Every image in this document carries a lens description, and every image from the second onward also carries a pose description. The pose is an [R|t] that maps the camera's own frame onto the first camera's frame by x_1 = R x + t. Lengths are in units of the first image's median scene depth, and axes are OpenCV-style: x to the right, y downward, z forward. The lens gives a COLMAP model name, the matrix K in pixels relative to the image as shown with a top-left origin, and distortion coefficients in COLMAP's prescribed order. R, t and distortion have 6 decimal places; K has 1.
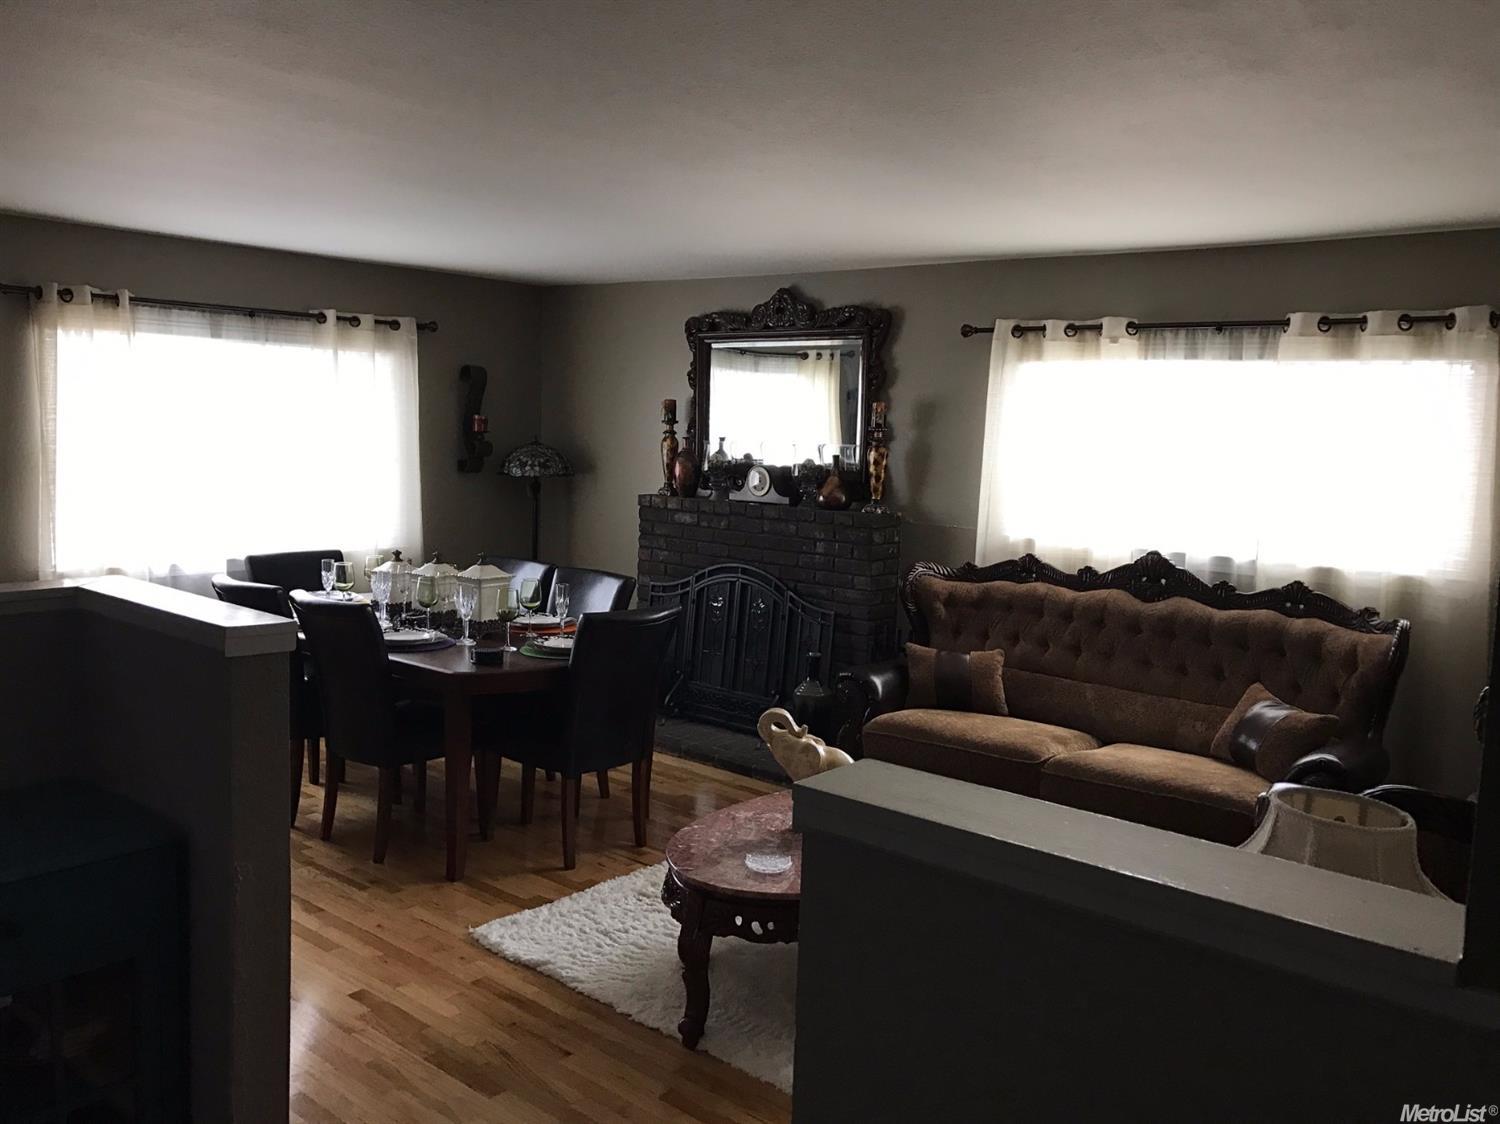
lens RADIAL K [[1225.7, 0, 738.0], [0, 1225.7, 559.1], [0, 0, 1]] dist [0.033520, -0.036060]
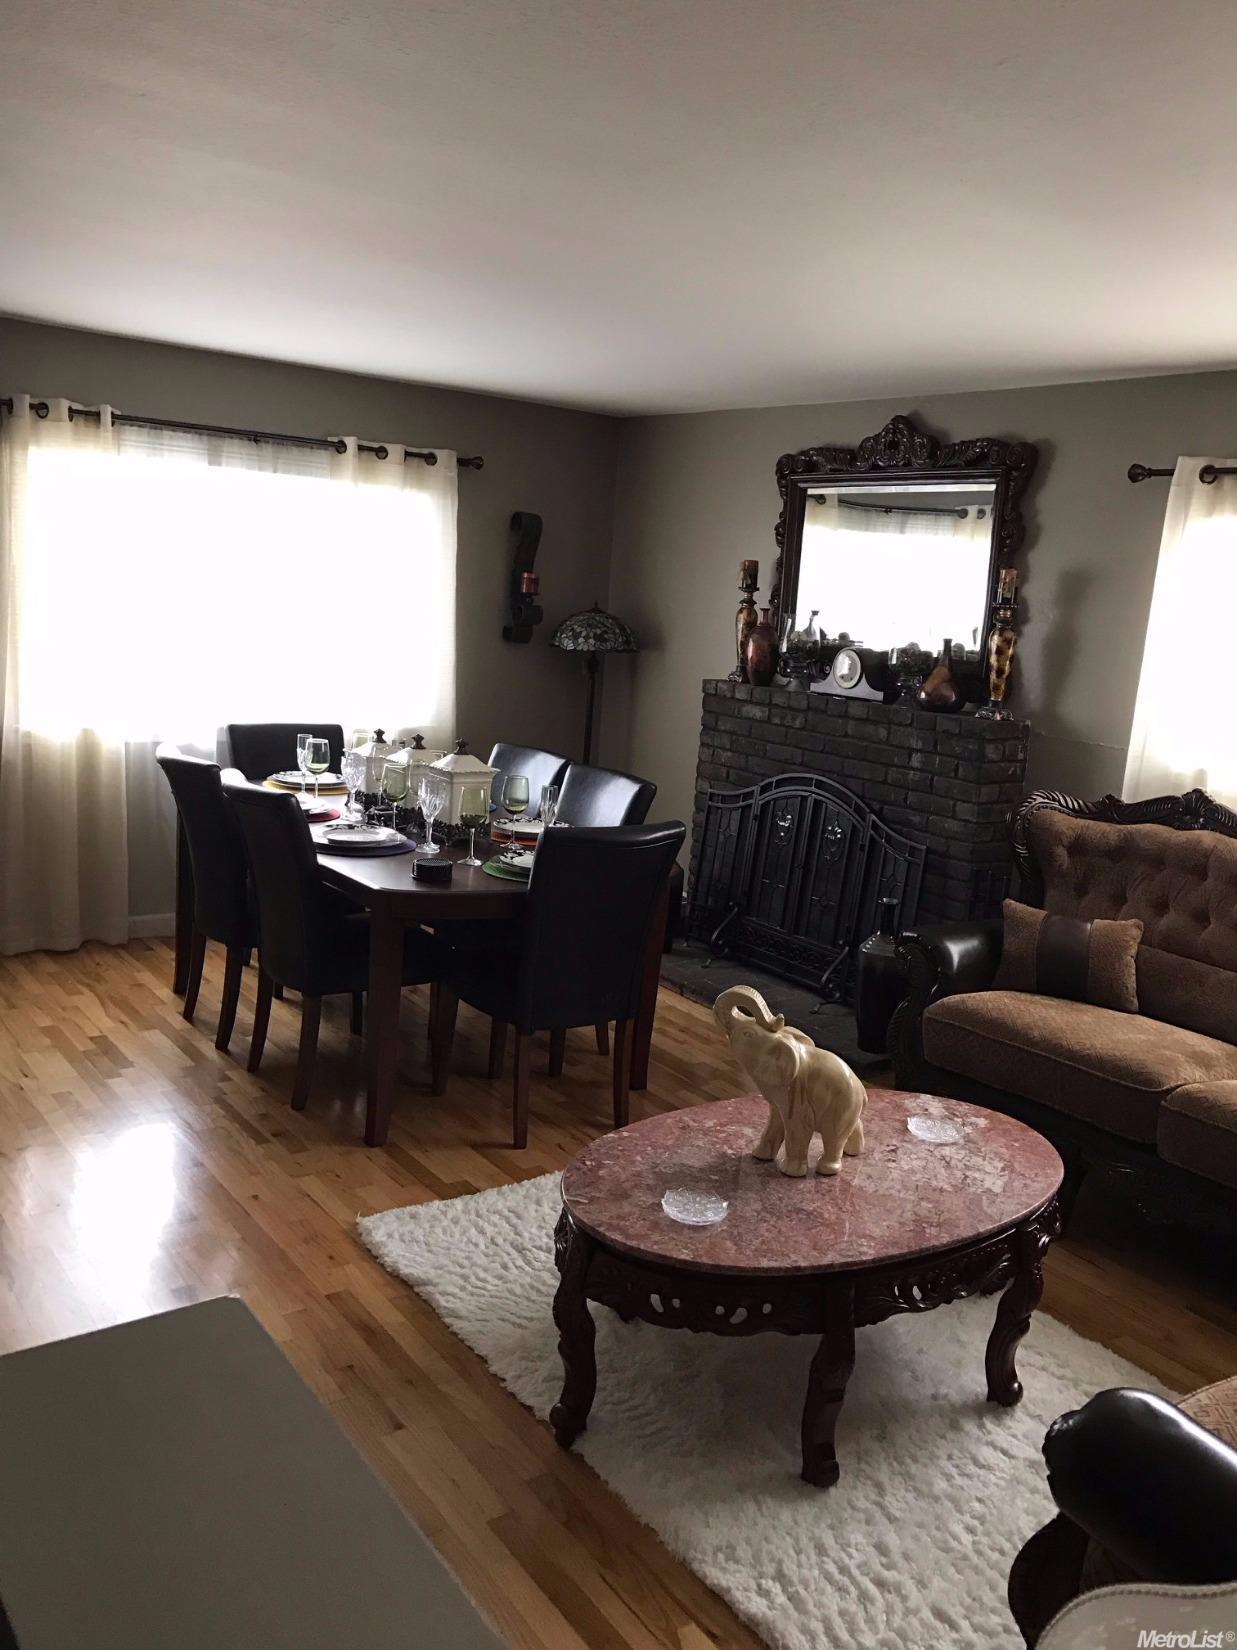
lens RADIAL K [[1348.3, 0, 615.9], [0, 1348.3, 834.3], [0, 0, 1]] dist [0.033520, -0.036060]
pose [[0.972084, 0.080264, -0.220479, 0.083948], [-0.067049, 0.995511, 0.066793, -0.008248], [0.224850, -0.050145, 0.973102, 0.156731]]
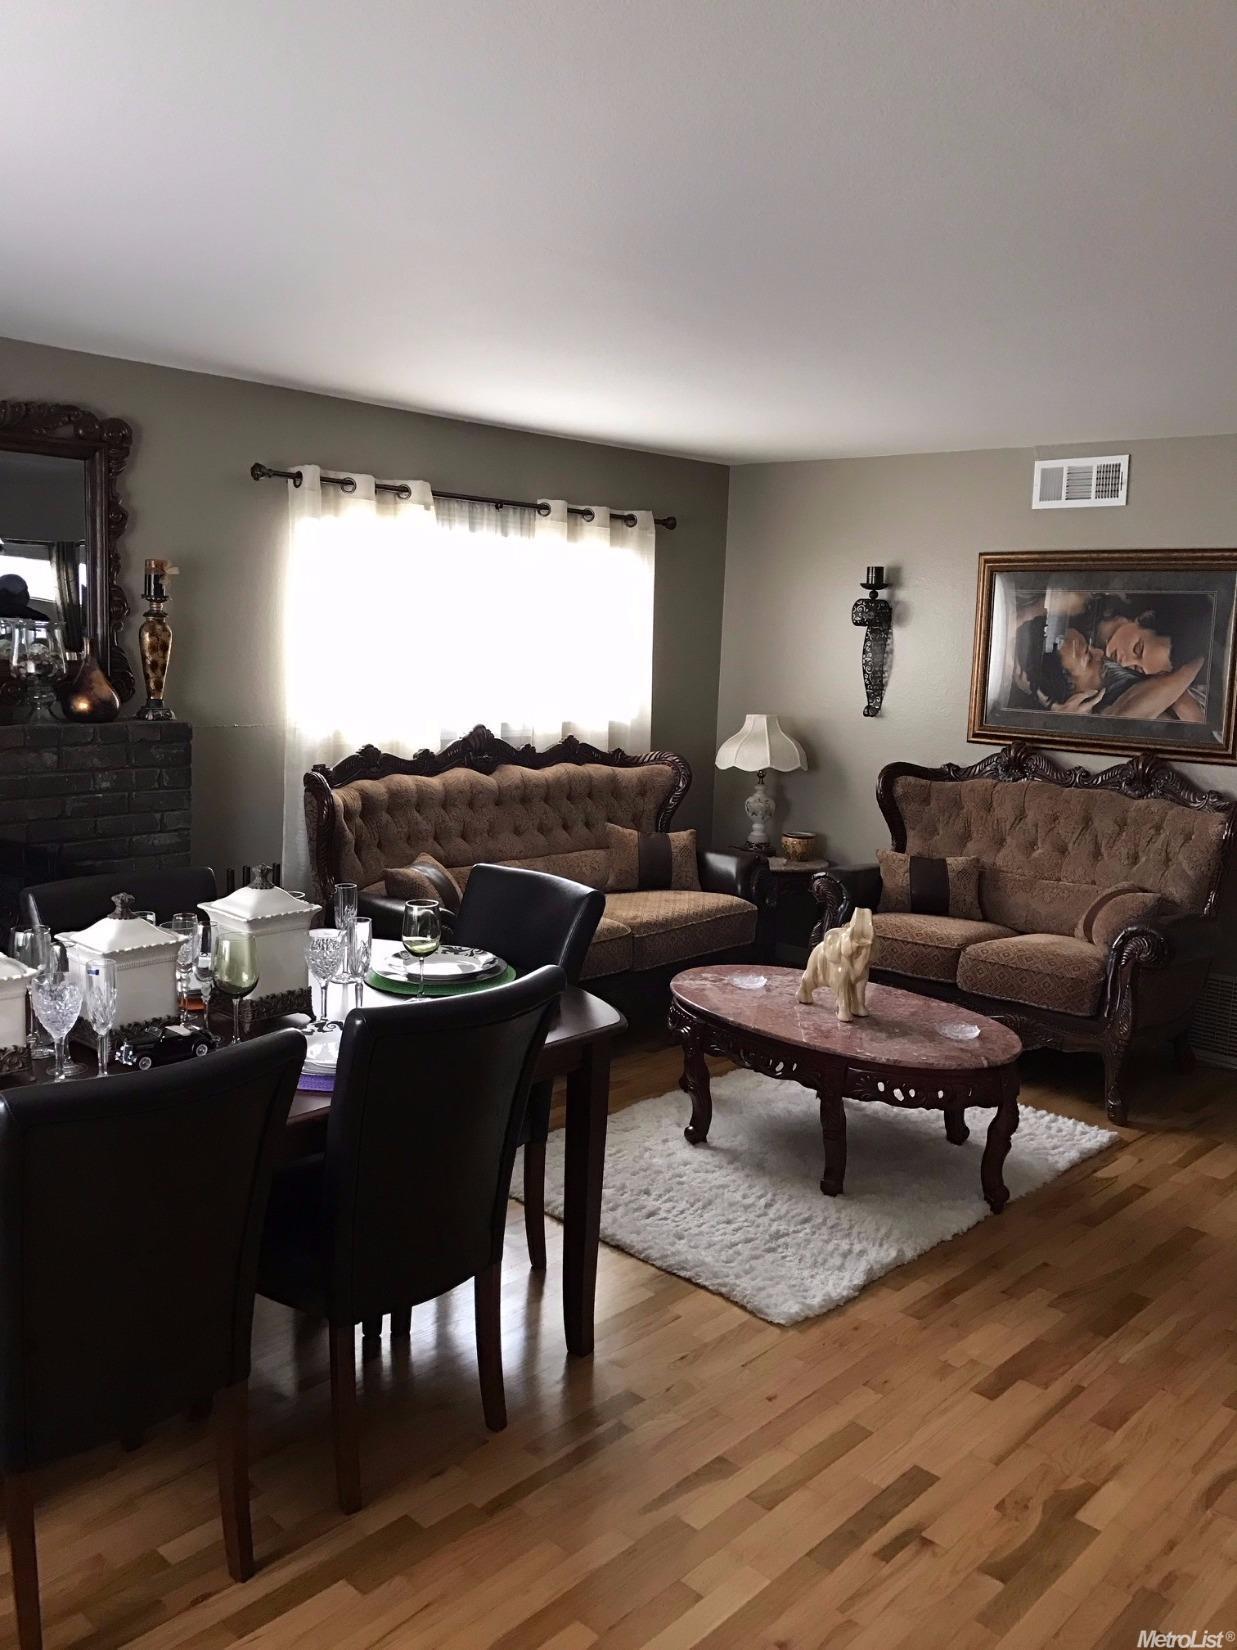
lens RADIAL K [[1348.3, 0, 624.7], [0, 1348.3, 855.6], [0, 0, 1]] dist [0.033520, -0.036060]
pose [[0.047985, -0.214535, 0.975537, -0.726505], [0.060312, 0.975502, 0.211561, -0.121921], [-0.997026, 0.048685, 0.059749, 0.767106]]
